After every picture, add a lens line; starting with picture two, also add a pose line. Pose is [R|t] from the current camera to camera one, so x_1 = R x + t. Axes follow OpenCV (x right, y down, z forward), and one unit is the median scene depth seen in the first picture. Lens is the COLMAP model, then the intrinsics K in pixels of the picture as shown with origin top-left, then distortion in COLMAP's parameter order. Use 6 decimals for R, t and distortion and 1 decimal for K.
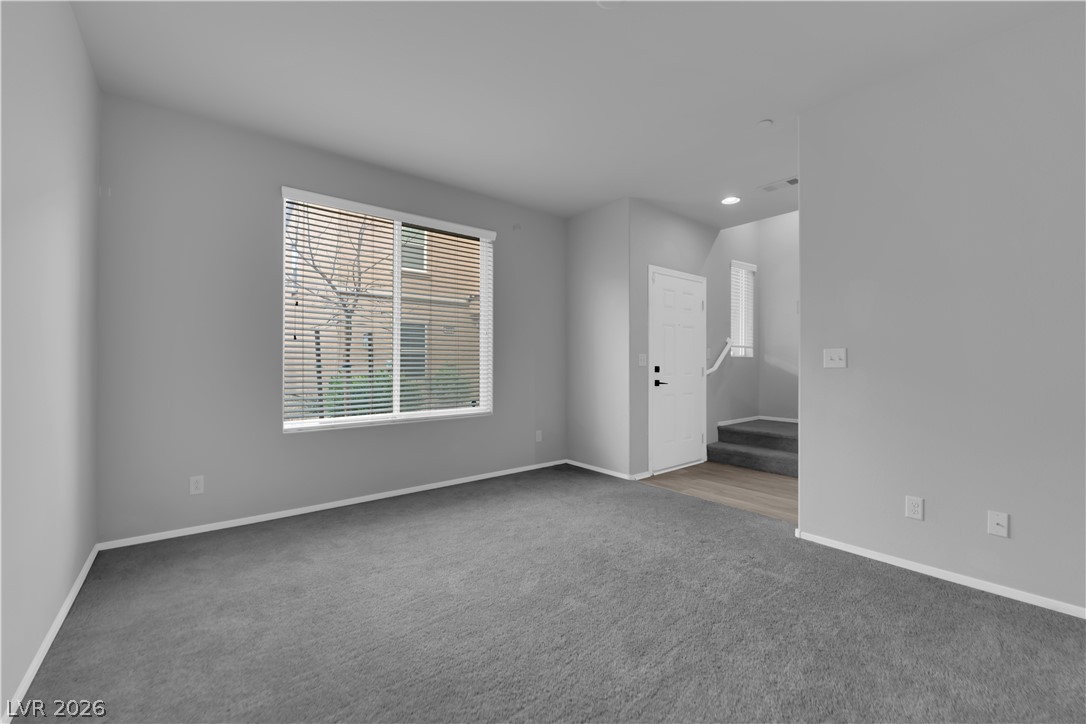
lens RADIAL K [[433.1, 0, 542.5], [0, 433.1, 366.3], [0, 0, 1]] dist [-0.000042, 0.001776]
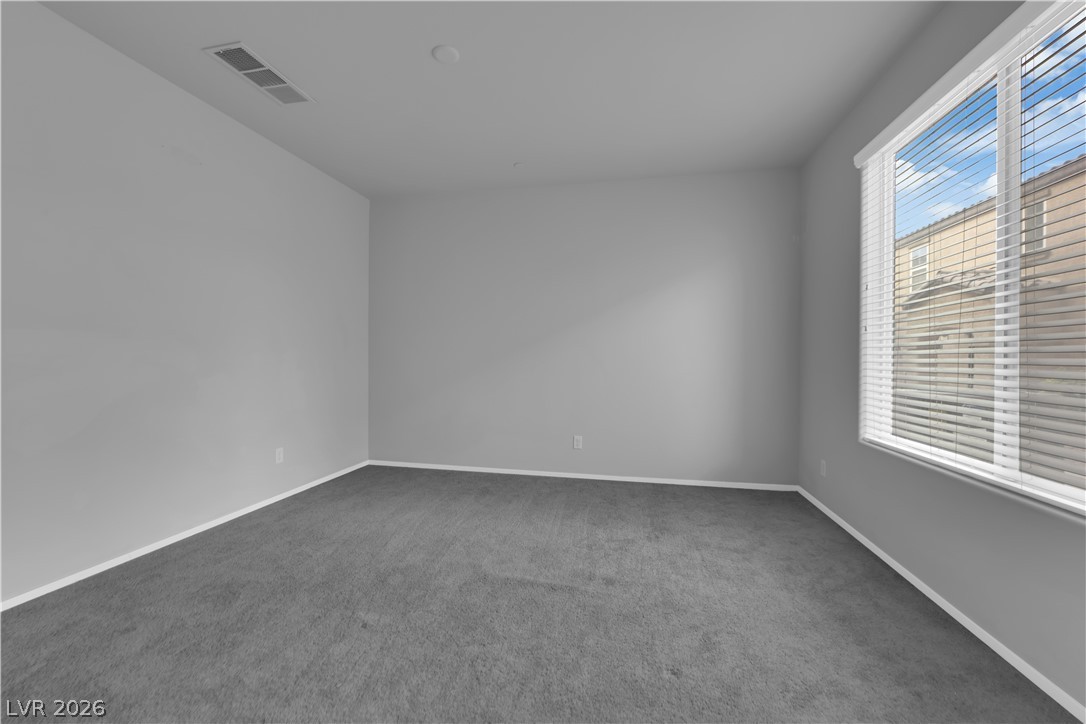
lens RADIAL K [[433.1, 0, 547.7], [0, 433.1, 359.8], [0, 0, 1]] dist [-0.000042, 0.001776]
pose [[-0.763419, 0.002662, -0.645897, 0.404990], [-0.003755, 0.999956, 0.008560, -0.016074], [0.645892, 0.008960, -0.763376, 1.148195]]
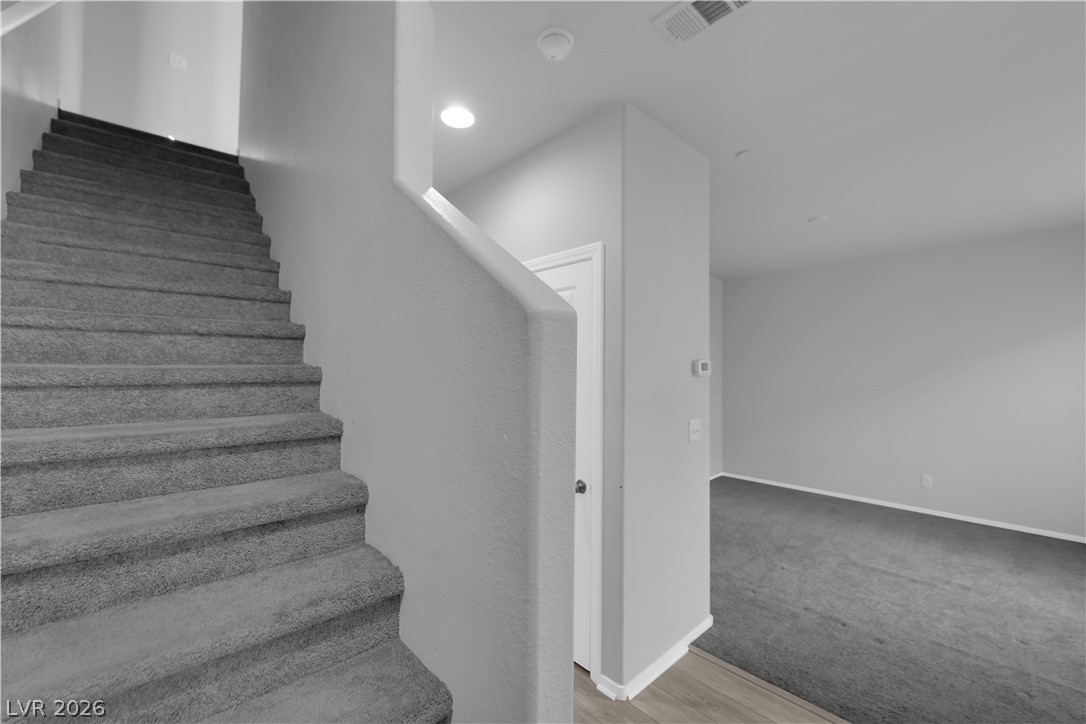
lens RADIAL K [[433.1, 0, 574.1], [0, 433.1, 362.2], [0, 0, 1]] dist [-0.000042, 0.001776]
pose [[-0.993888, -0.003140, -0.110349, 0.732020], [-0.001362, 0.999868, -0.016190, -0.104099], [0.110385, -0.015941, -0.993761, 1.444410]]
